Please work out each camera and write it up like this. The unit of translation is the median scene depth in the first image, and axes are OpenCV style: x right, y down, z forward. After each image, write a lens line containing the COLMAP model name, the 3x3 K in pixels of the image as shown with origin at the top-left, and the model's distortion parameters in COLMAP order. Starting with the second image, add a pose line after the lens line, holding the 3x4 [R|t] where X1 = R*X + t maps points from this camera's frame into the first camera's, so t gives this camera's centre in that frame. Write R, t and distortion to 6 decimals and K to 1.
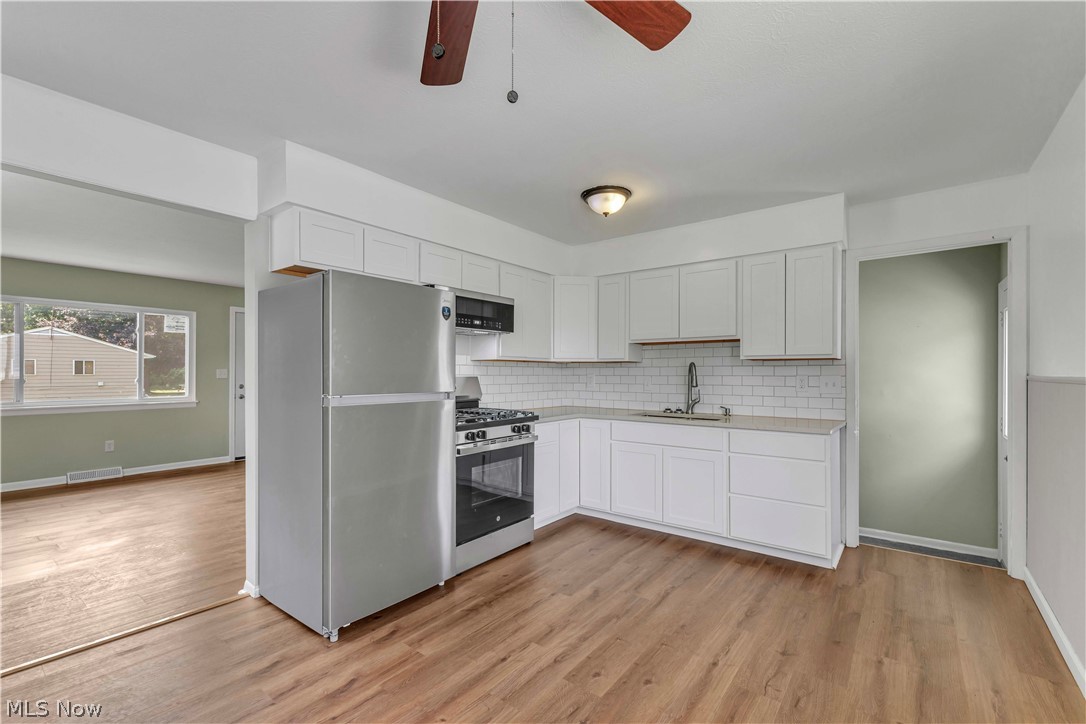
lens RADIAL K [[486.4, 0, 544.0], [0, 486.4, 373.3], [0, 0, 1]] dist [0.006261, 0.000735]
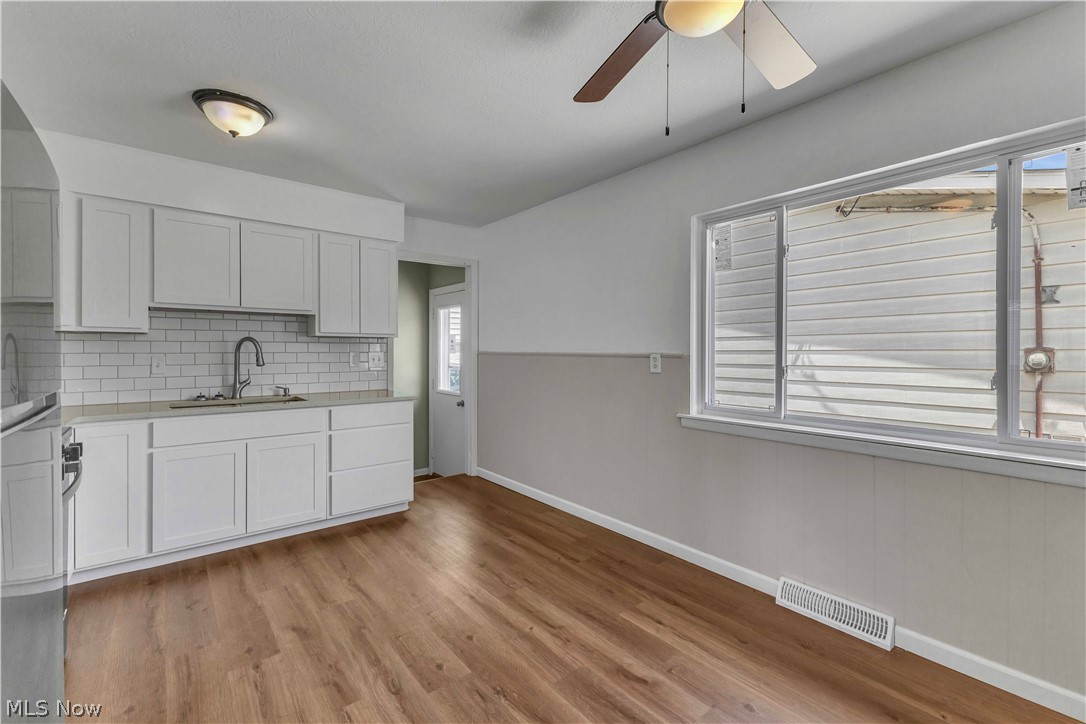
lens RADIAL K [[486.4, 0, 546.2], [0, 486.4, 351.9], [0, 0, 1]] dist [0.006261, 0.000735]
pose [[0.195394, -0.003832, 0.980717, -0.496860], [-0.000155, 0.999992, 0.003938, -0.000109], [-0.980725, -0.000921, 0.195392, 0.387466]]
